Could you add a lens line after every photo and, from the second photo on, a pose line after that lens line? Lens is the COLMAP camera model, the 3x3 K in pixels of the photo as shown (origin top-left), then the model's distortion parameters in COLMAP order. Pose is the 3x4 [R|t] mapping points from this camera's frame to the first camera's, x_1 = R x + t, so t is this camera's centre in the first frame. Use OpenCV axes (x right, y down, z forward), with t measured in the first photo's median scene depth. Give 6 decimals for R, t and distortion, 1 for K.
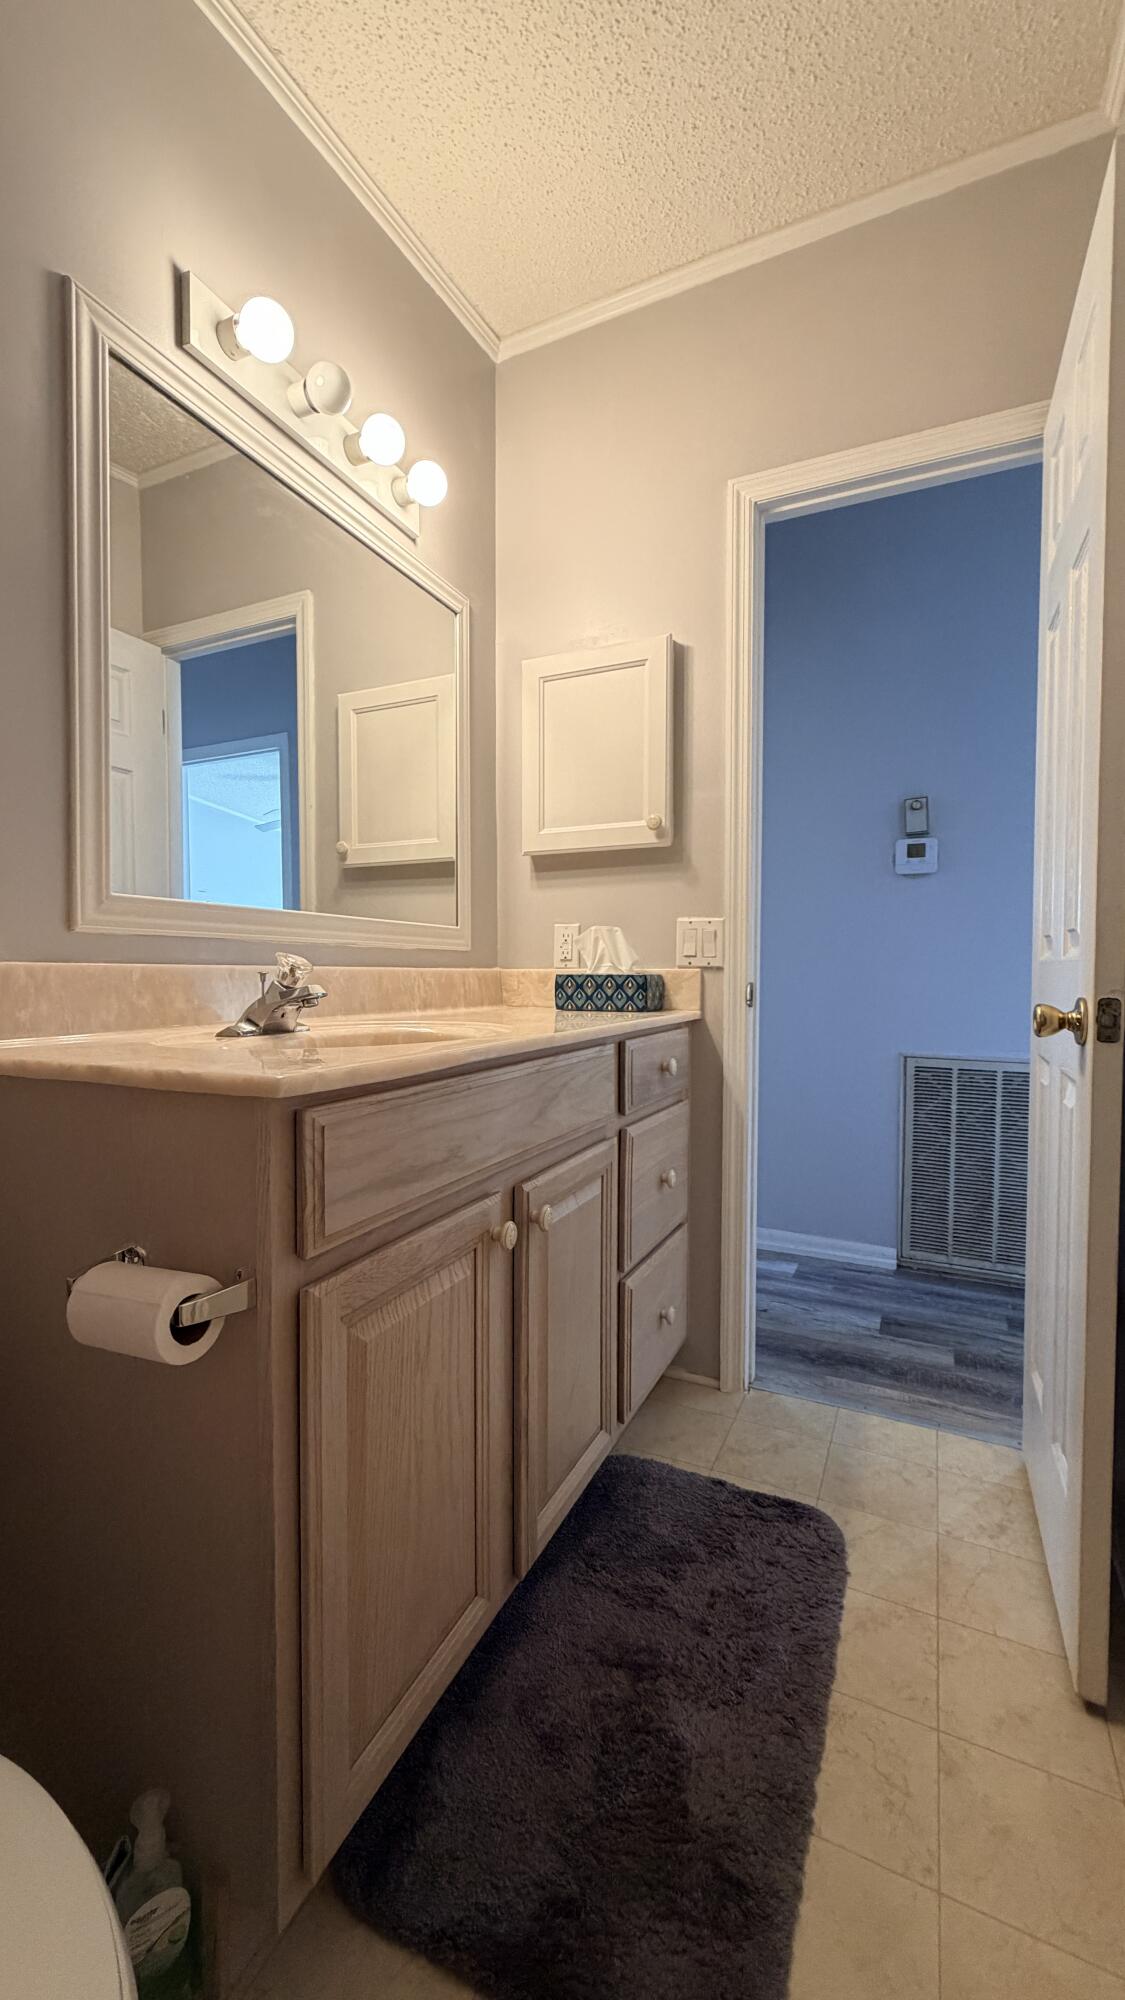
lens RADIAL K [[785.1, 0, 562.5], [0, 785.1, 1000.0], [0, 0, 1]] dist [-0.000211, 0.000040]
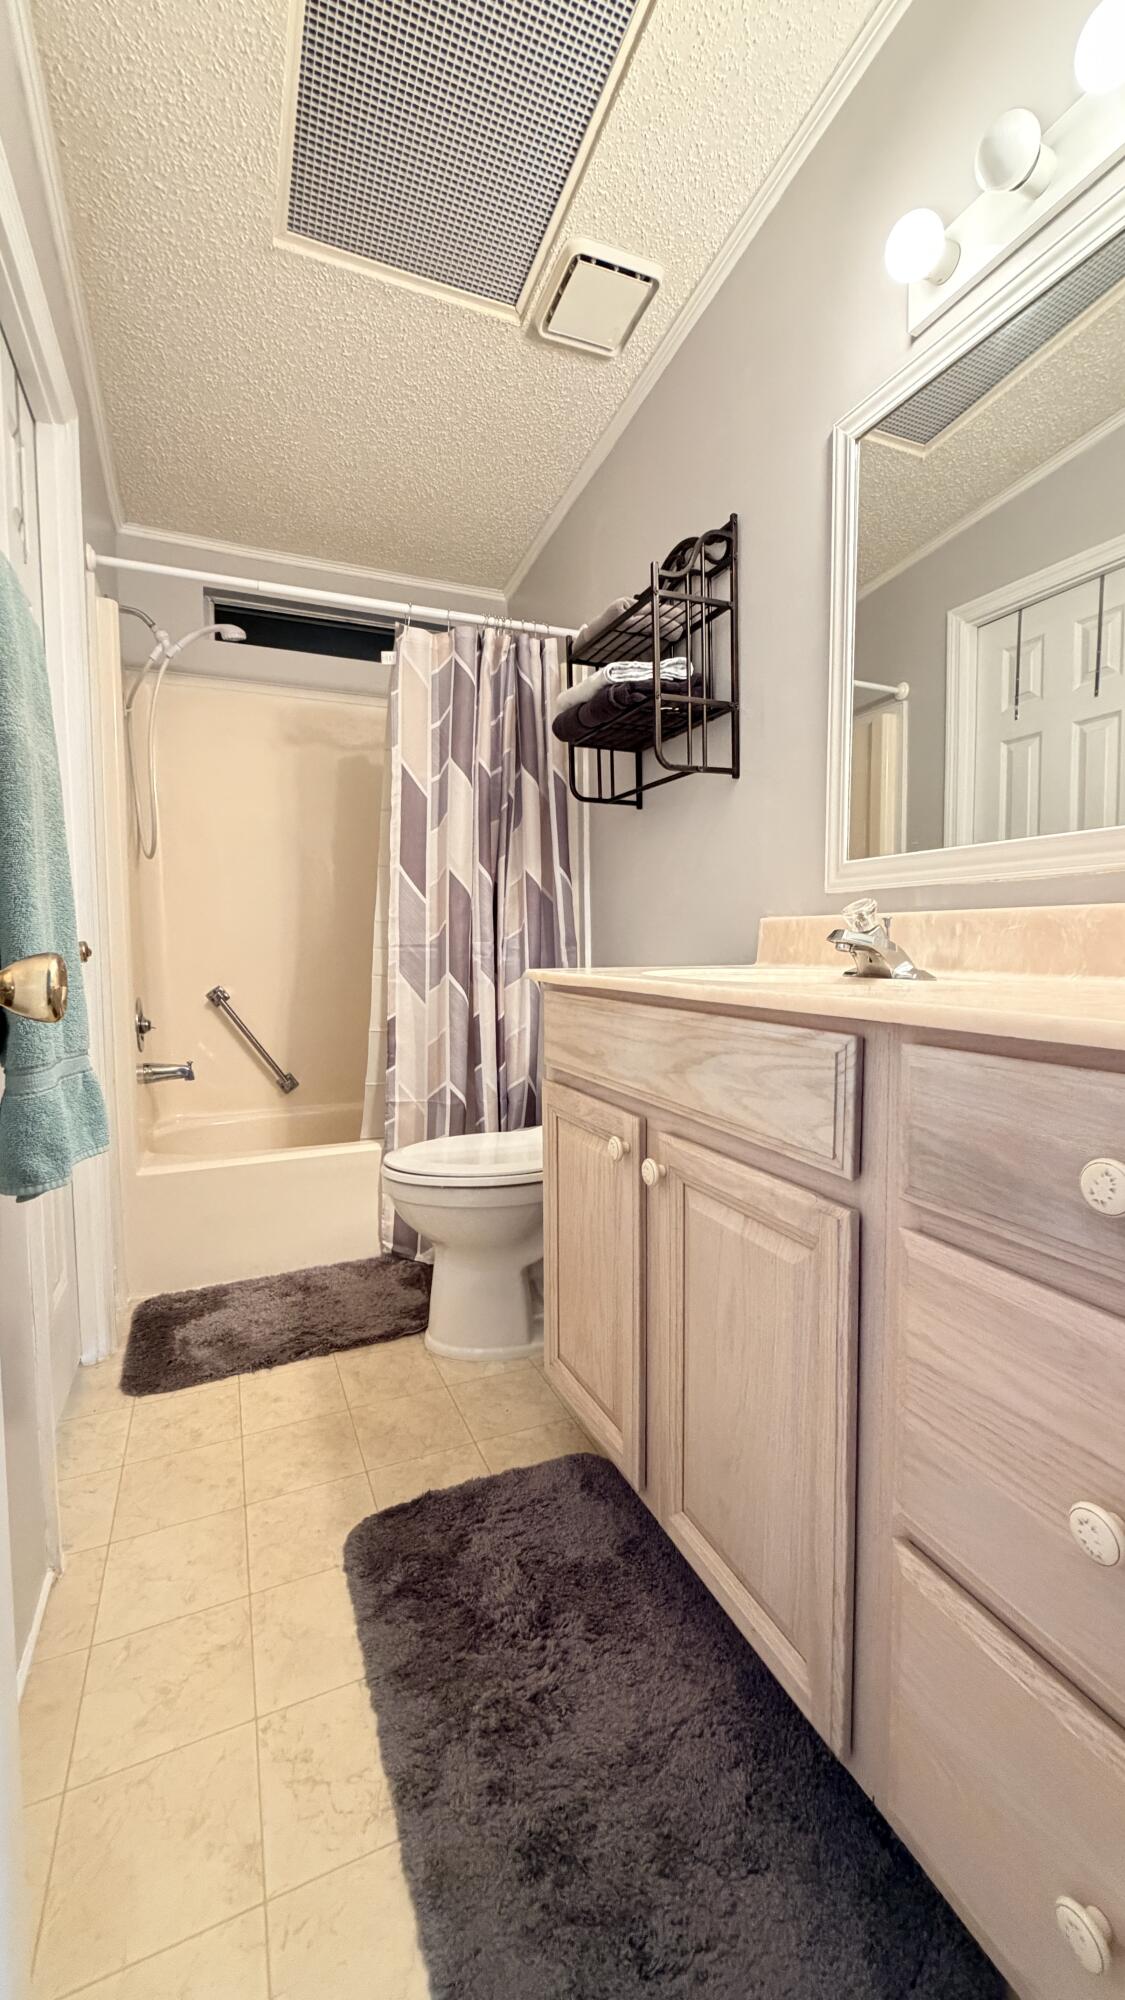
lens RADIAL K [[785.1, 0, 562.5], [0, 785.1, 1000.0], [0, 0, 1]] dist [-0.000211, 0.000040]
pose [[-0.656734, 0.056403, -0.752010, 0.826502], [-0.023616, 0.995172, 0.095265, -0.019386], [0.753753, 0.080323, -0.652231, 1.672886]]
